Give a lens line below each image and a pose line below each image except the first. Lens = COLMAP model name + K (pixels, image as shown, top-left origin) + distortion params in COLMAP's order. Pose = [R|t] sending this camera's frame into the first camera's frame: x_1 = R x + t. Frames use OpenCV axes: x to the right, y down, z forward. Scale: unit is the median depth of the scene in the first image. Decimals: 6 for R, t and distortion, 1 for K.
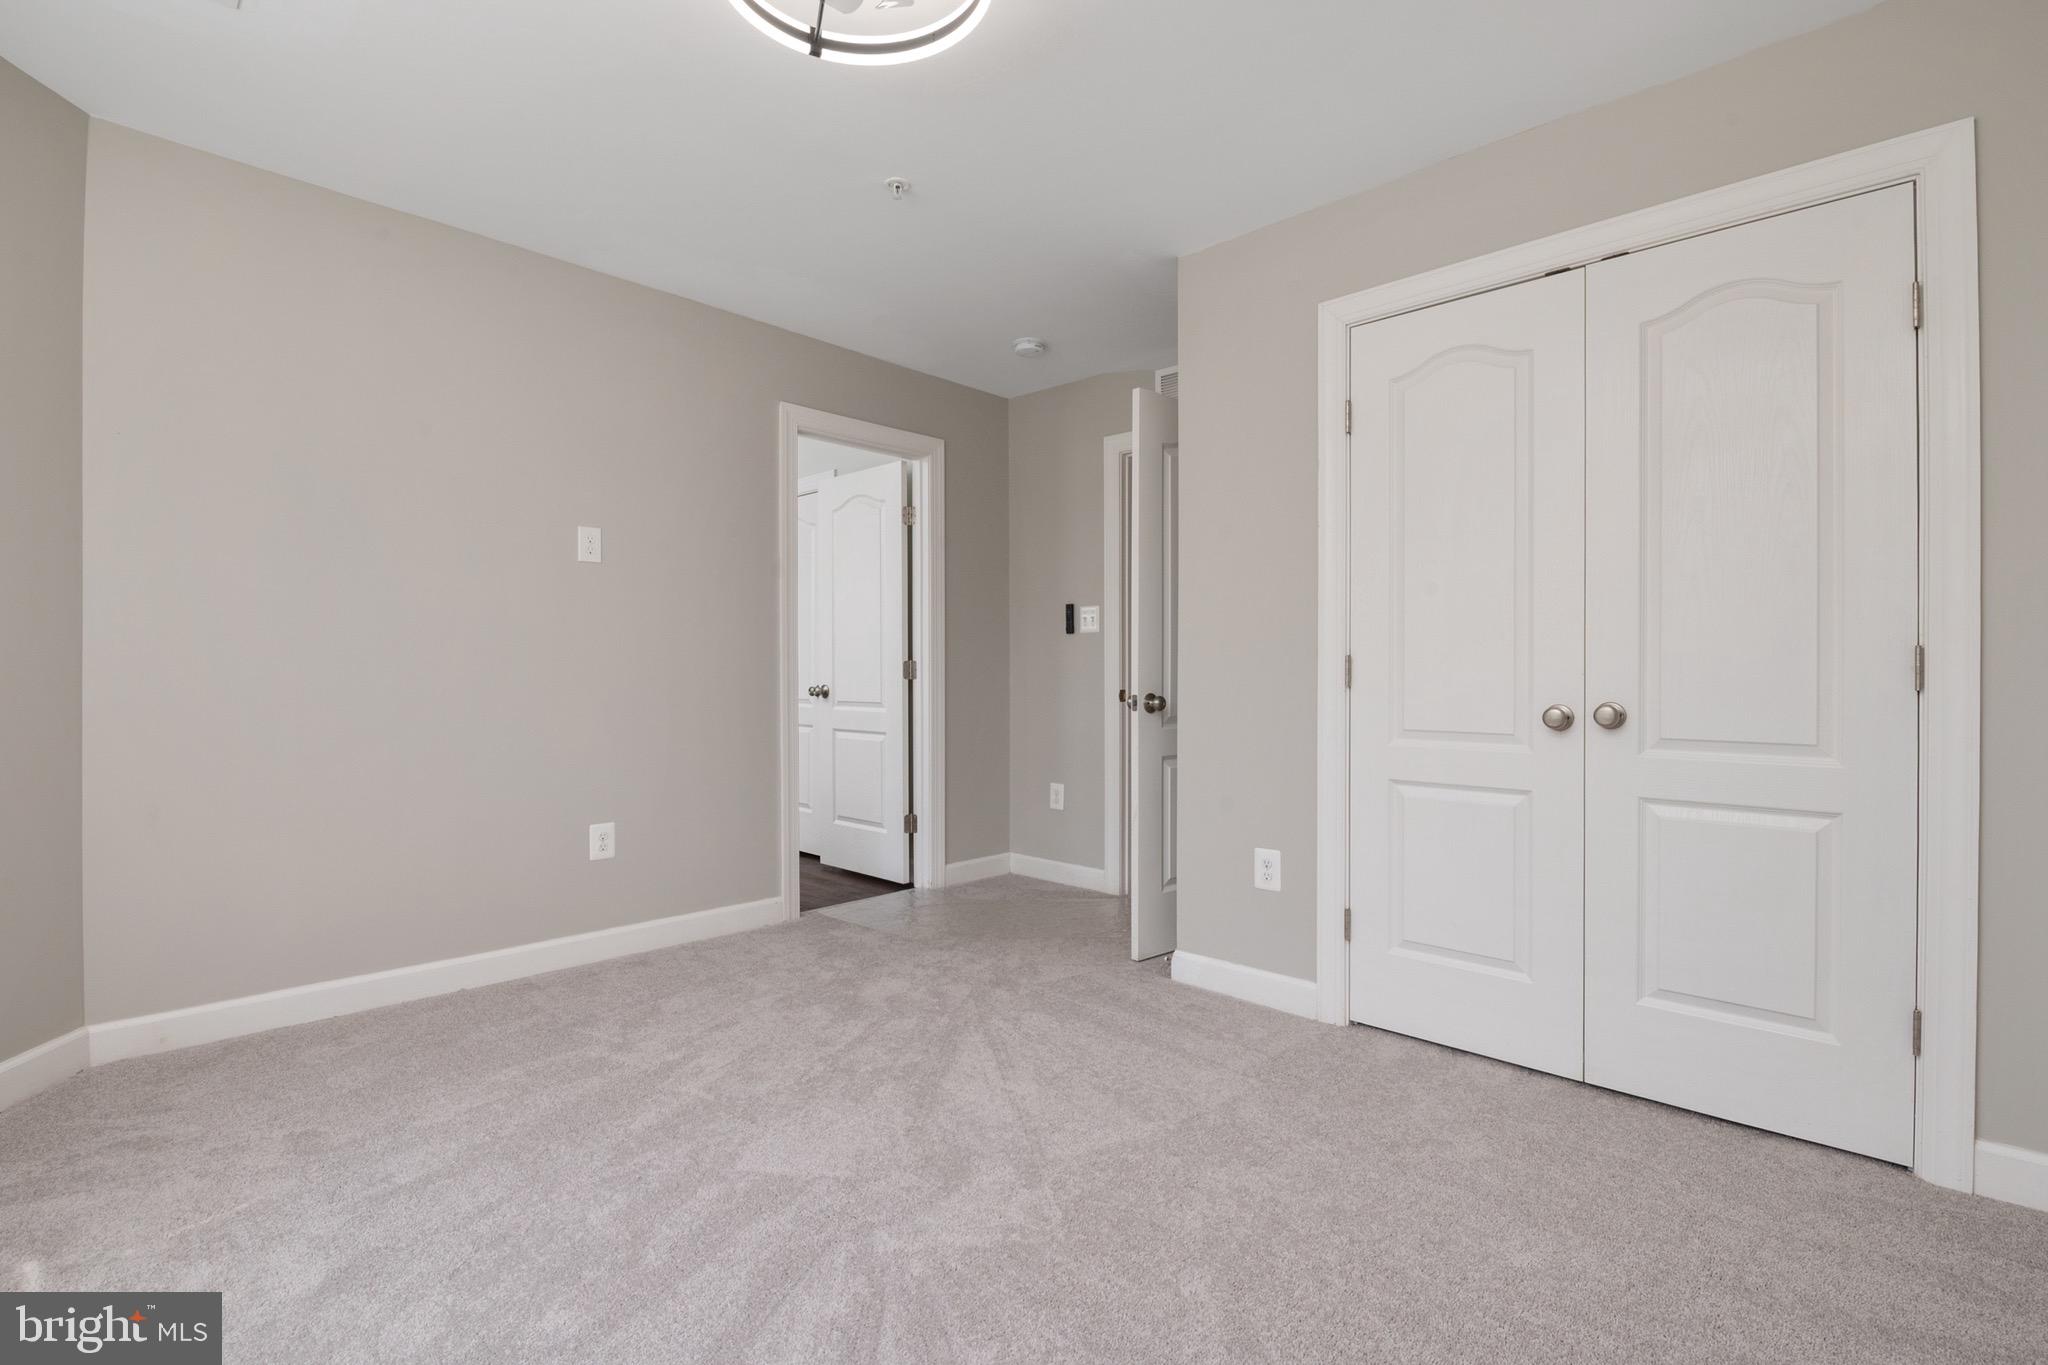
lens RADIAL K [[906.2, 0, 1021.0], [0, 906.2, 676.0], [0, 0, 1]] dist [-0.000577, -0.014472]
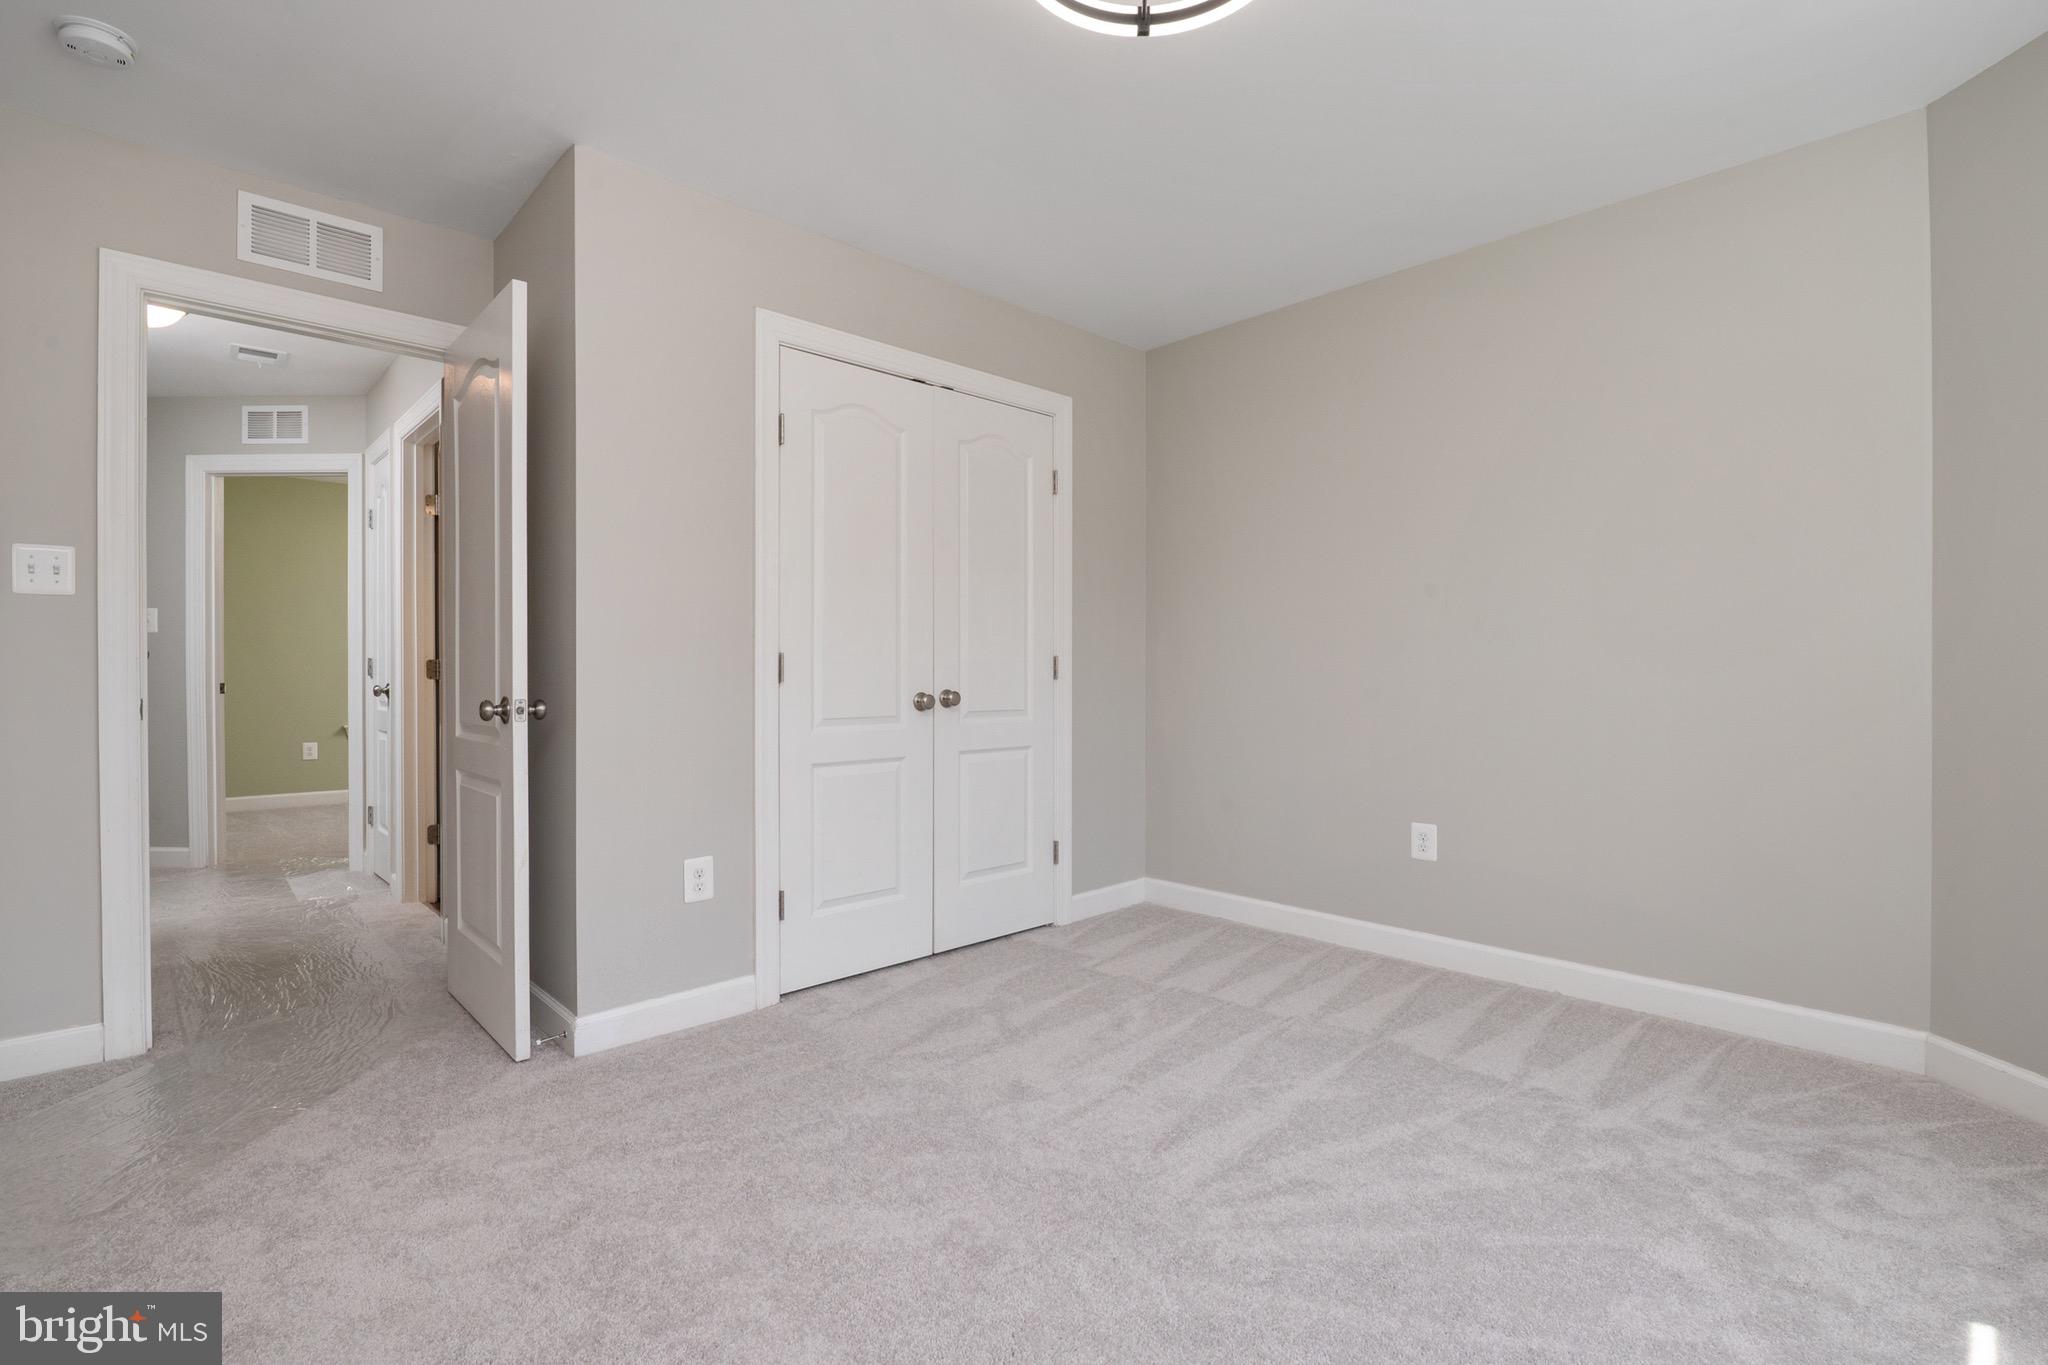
lens RADIAL K [[952.7, 0, 1024.0], [0, 952.7, 682.5], [0, 0, 1]] dist [-0.027984, -0.000307]
pose [[0.039495, -0.015636, 0.999097, -0.778440], [0.002022, 0.999877, 0.015569, -0.005005], [-0.999218, 0.001405, 0.039521, 0.703607]]
